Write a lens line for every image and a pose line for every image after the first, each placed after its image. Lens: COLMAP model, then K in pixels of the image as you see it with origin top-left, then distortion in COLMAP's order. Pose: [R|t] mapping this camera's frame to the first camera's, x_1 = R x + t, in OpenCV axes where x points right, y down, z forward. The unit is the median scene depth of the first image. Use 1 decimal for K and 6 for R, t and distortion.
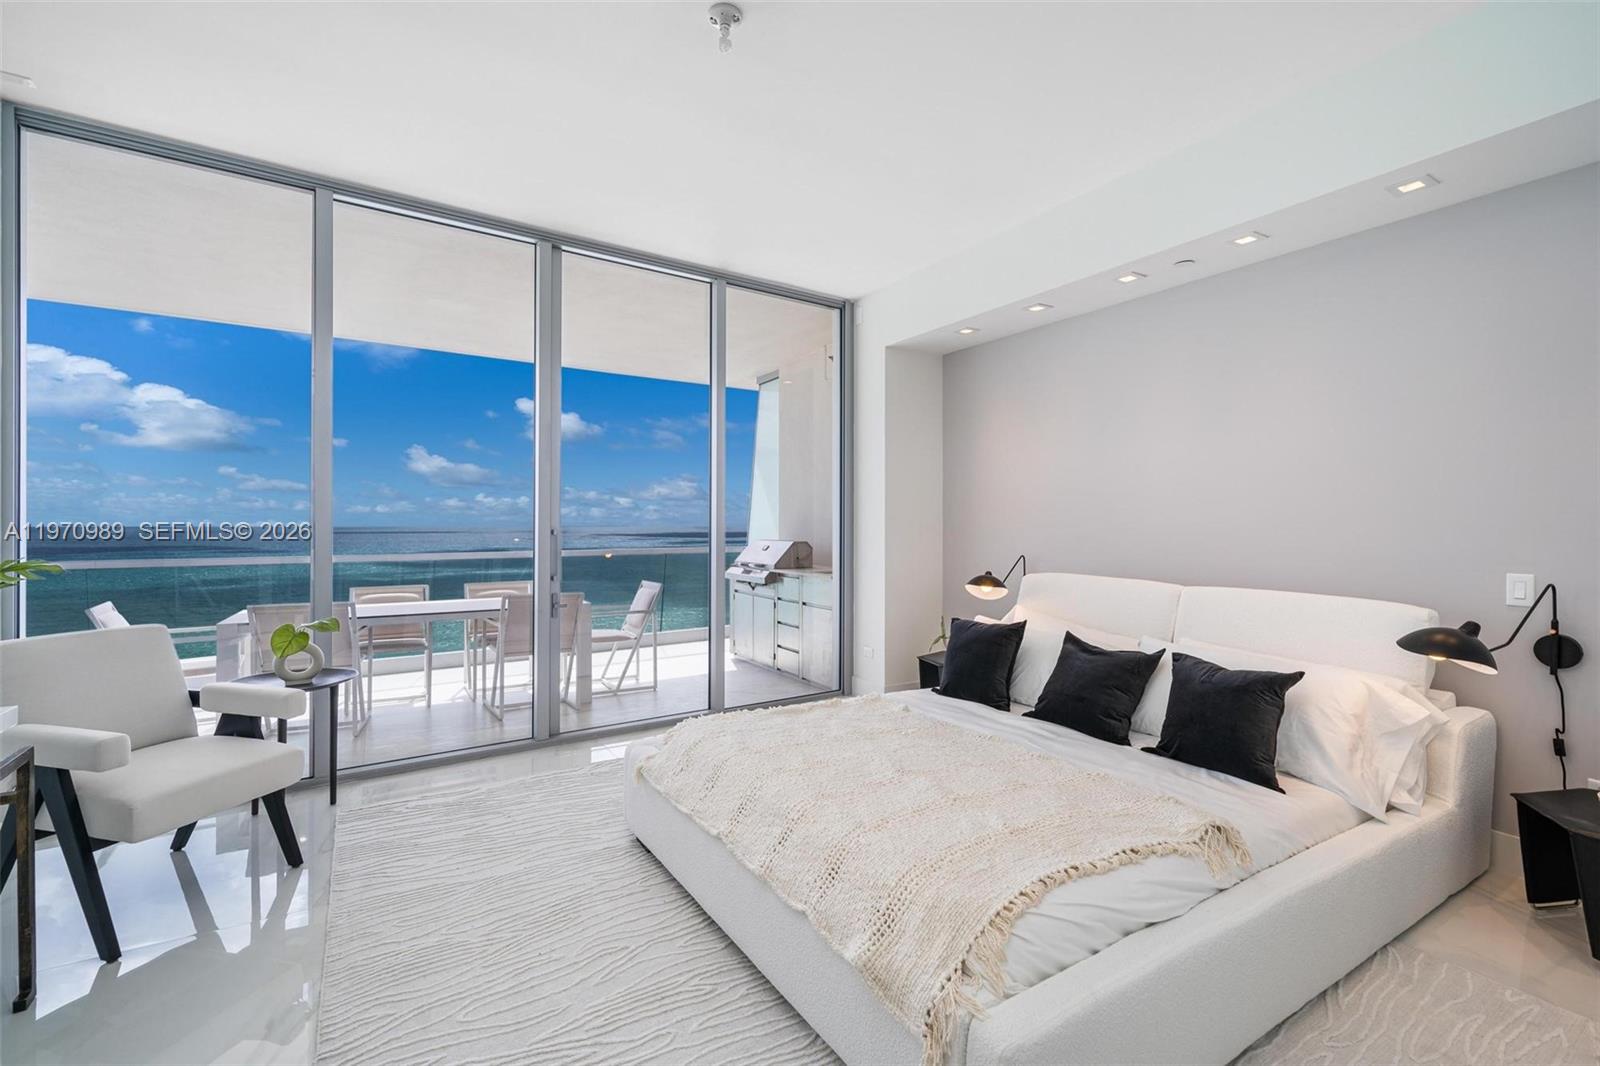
lens RADIAL K [[694.1, 0, 823.4], [0, 694.1, 542.5], [0, 0, 1]] dist [0.001319, 0.000519]
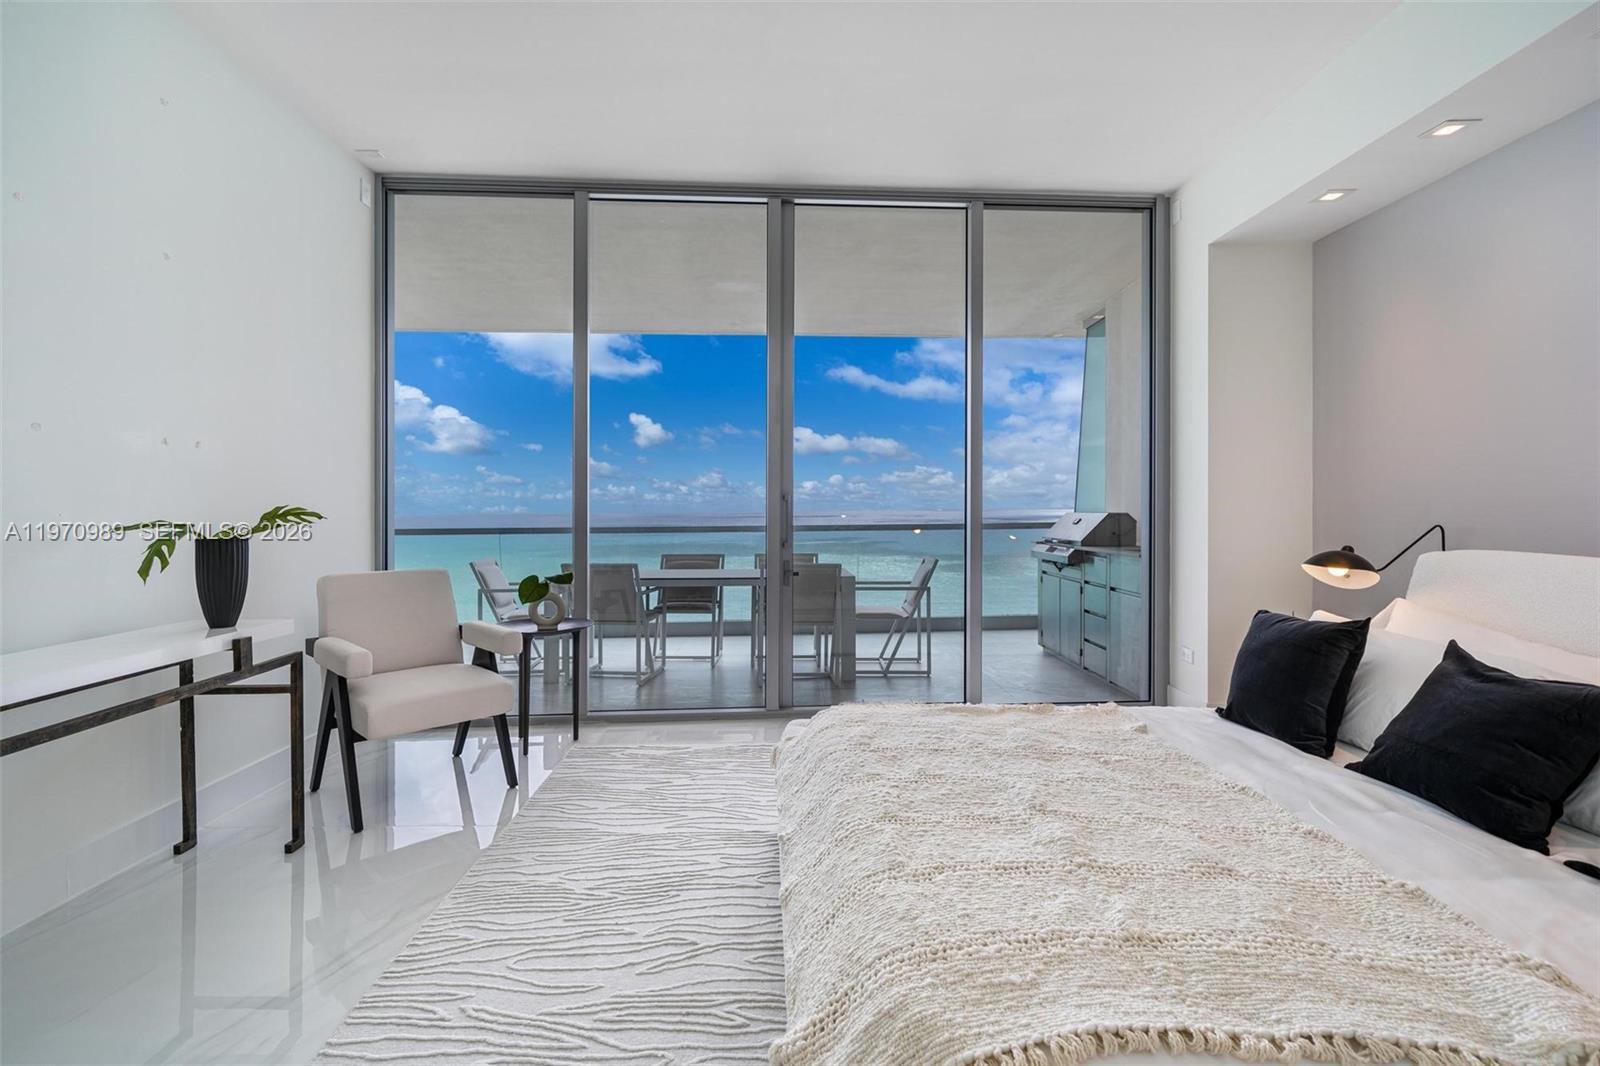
lens RADIAL K [[735.4, 0, 798.2], [0, 735.4, 527.2], [0, 0, 1]] dist [0.001816, 0.000339]
pose [[0.856306, 0.002640, -0.516462, 0.206128], [-0.001580, 0.999996, 0.002493, 0.031123], [0.516466, -0.001319, 0.856307, 0.171366]]
